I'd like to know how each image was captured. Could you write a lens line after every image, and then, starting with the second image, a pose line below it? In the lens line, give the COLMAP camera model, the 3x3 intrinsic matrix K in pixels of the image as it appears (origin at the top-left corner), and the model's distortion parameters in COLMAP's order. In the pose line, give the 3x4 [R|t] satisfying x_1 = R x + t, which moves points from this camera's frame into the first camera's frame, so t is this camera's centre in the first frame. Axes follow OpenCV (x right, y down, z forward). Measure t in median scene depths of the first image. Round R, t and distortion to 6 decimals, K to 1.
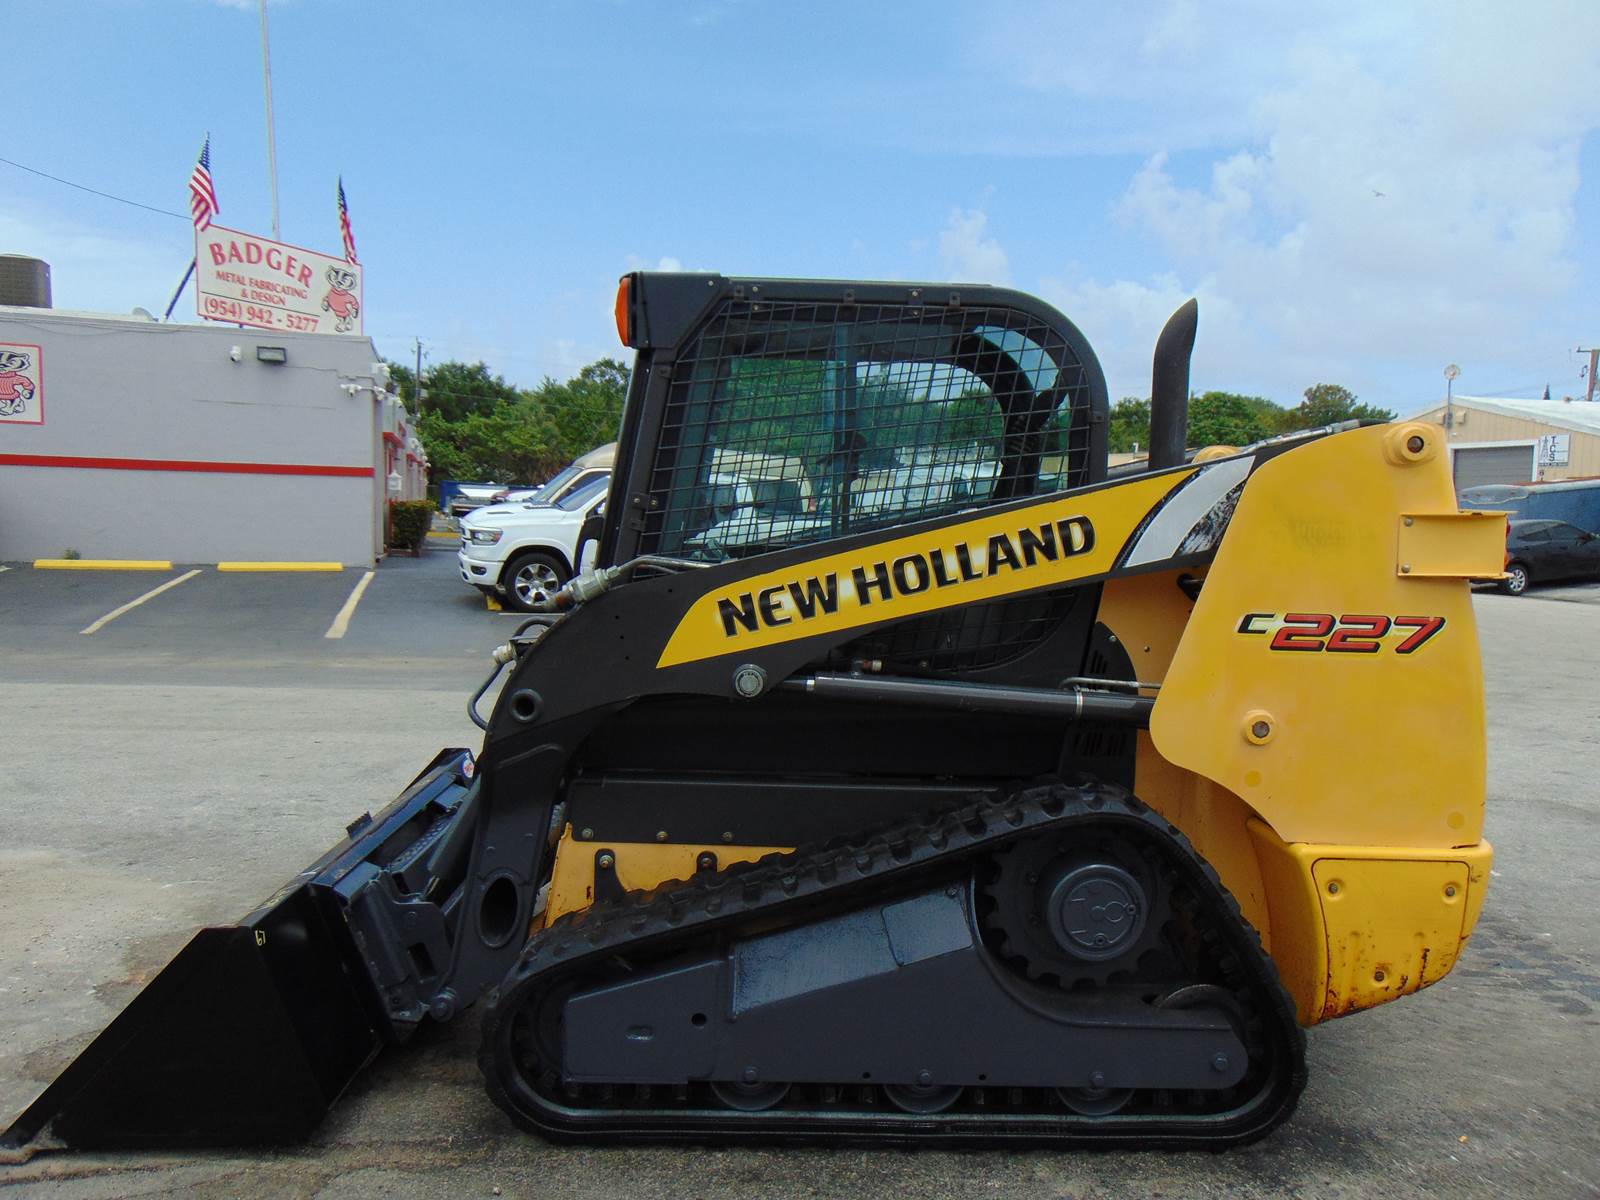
lens RADIAL K [[1189.4, 0, 807.3], [0, 1189.4, 600.7], [0, 0, 1]] dist [-0.026142, 0.061106]
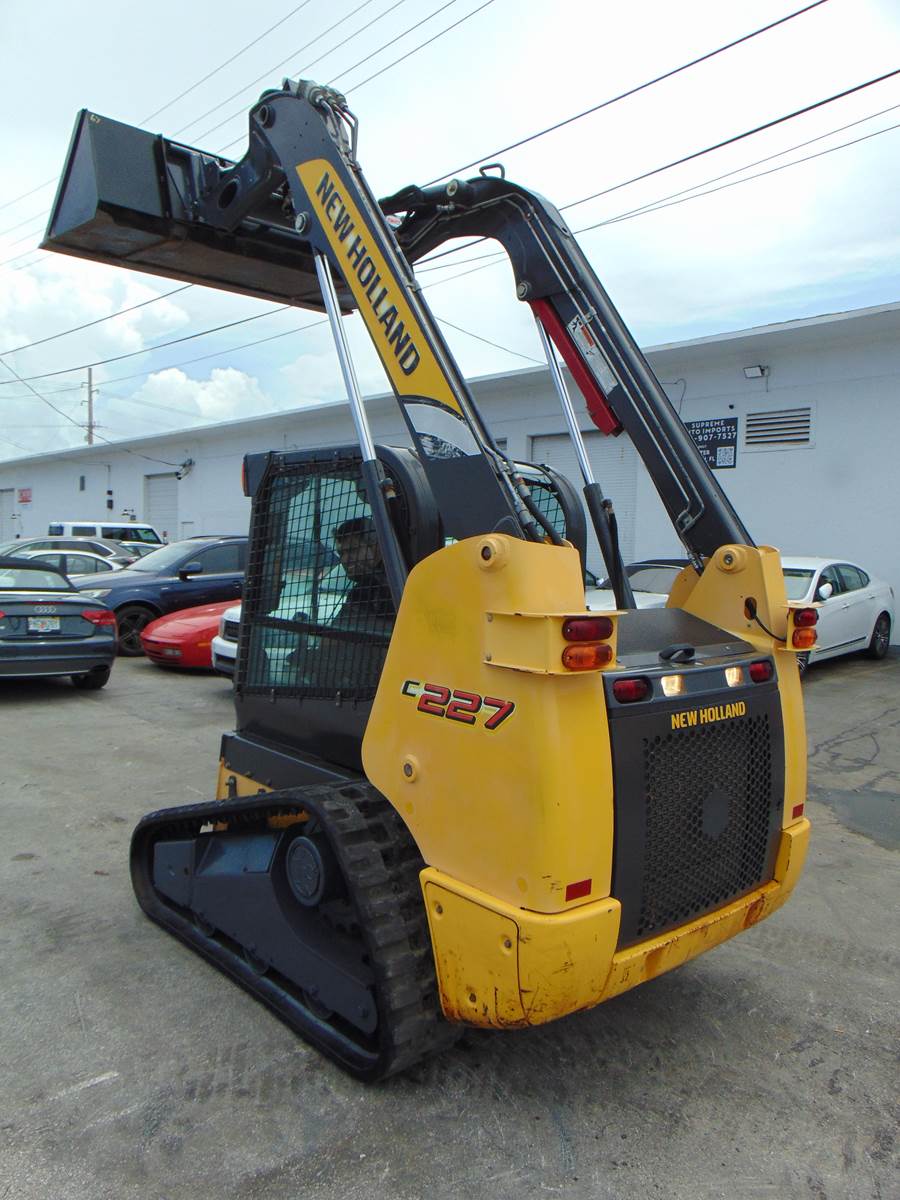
lens RADIAL K [[893.1, 0, 448.8], [0, 893.1, 607.3], [0, 0, 1]] dist [-0.028729, 0.065542]
pose [[0.653327, 0.045087, -0.755732, 1.122399], [-0.076476, 0.997049, -0.006630, -0.065408], [0.753203, 0.062127, 0.654848, 0.374748]]
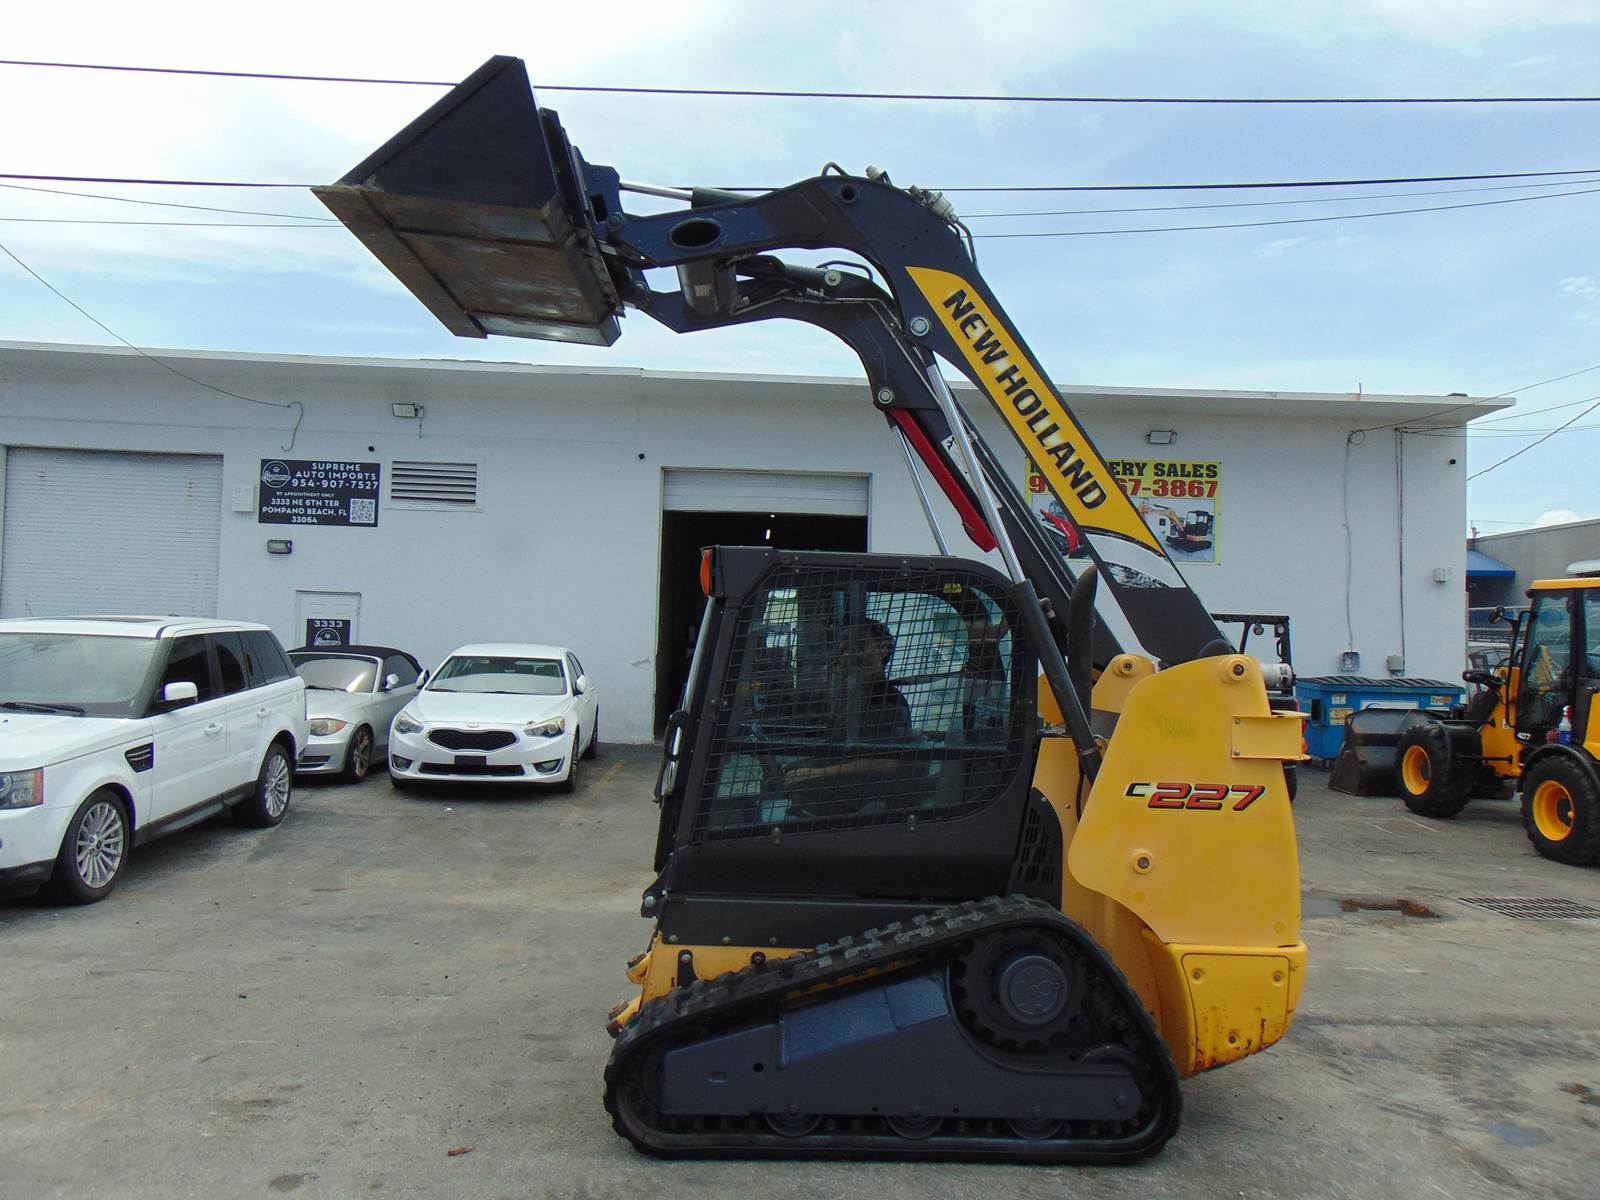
lens RADIAL K [[1191.1, 0, 801.5], [0, 1191.1, 601.8], [0, 0, 1]] dist [-0.028144, 0.060803]
pose [[0.999814, 0.007286, 0.017883, -0.066216], [-0.004969, 0.991972, -0.126357, -0.023125], [-0.018660, 0.126244, 0.991824, -0.475459]]
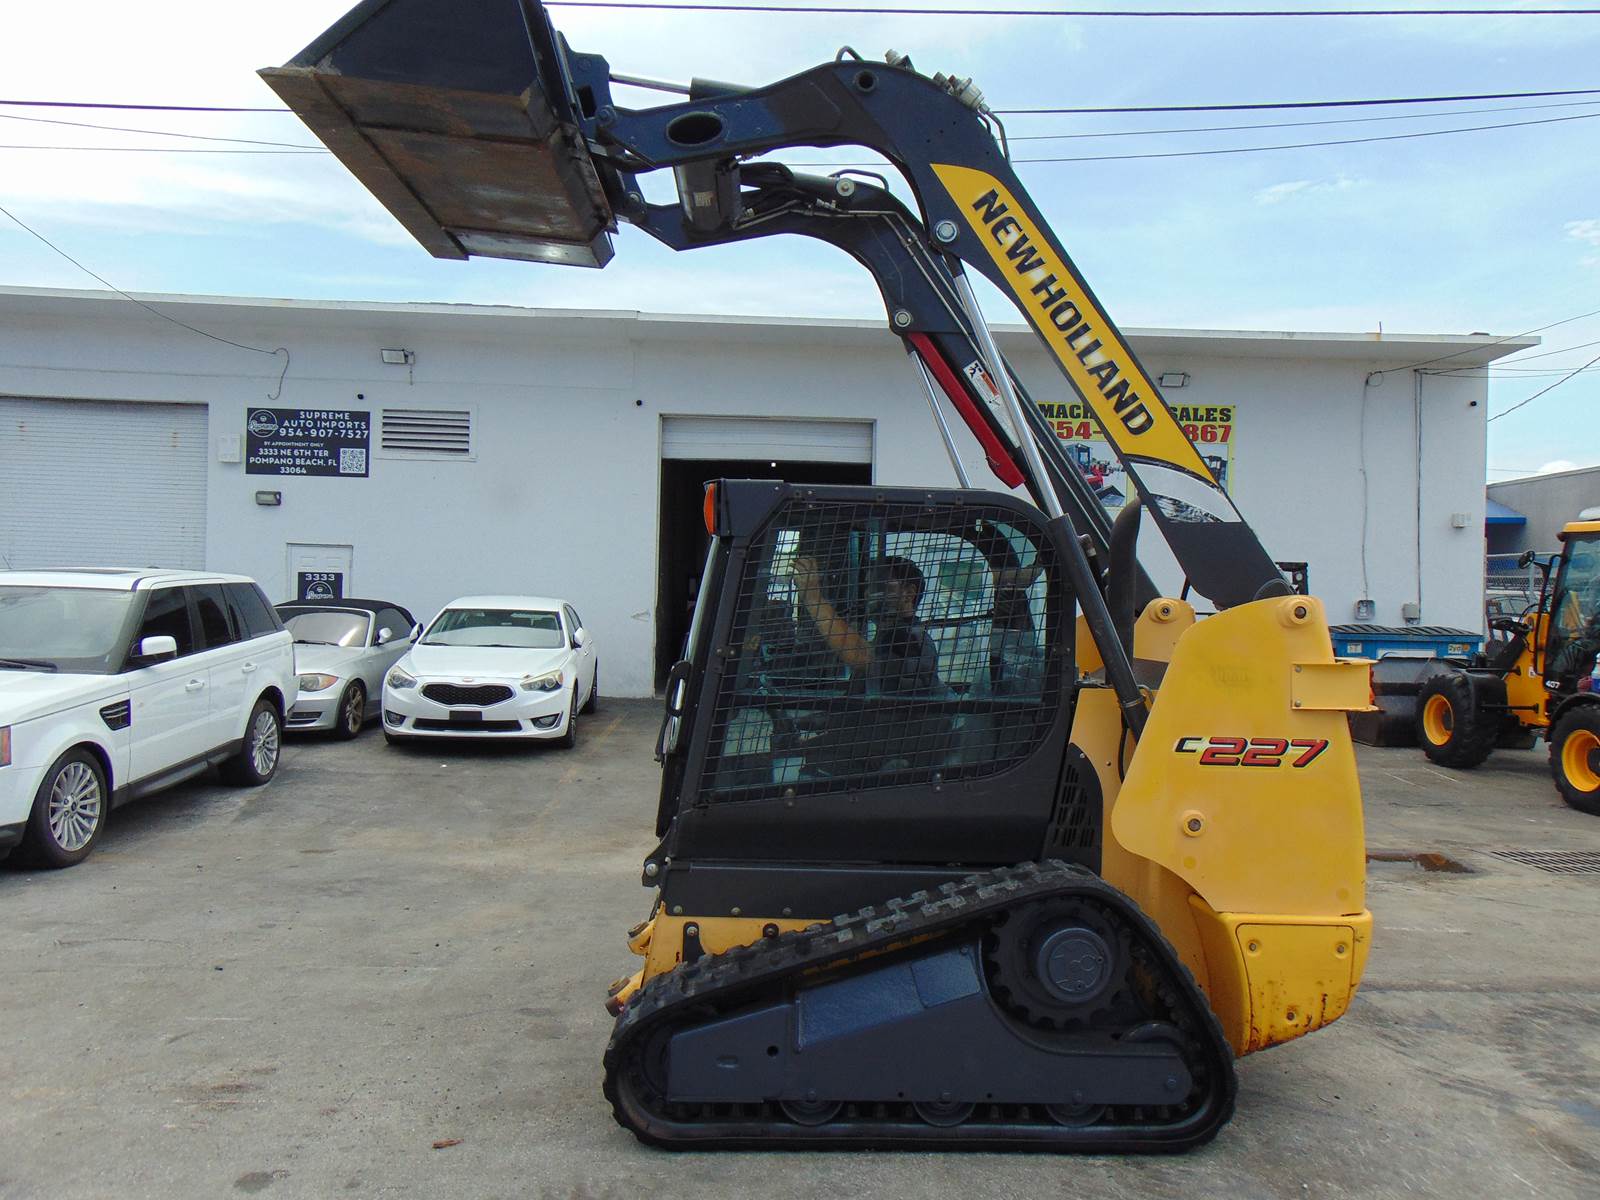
lens RADIAL K [[1191.1, 0, 801.5], [0, 1191.1, 601.8], [0, 0, 1]] dist [-0.028144, 0.060803]
pose [[0.999832, 0.000751, 0.018328, -0.080646], [0.000851, 0.996188, -0.087234, -0.024417], [-0.018323, 0.087235, 0.996019, -0.332219]]
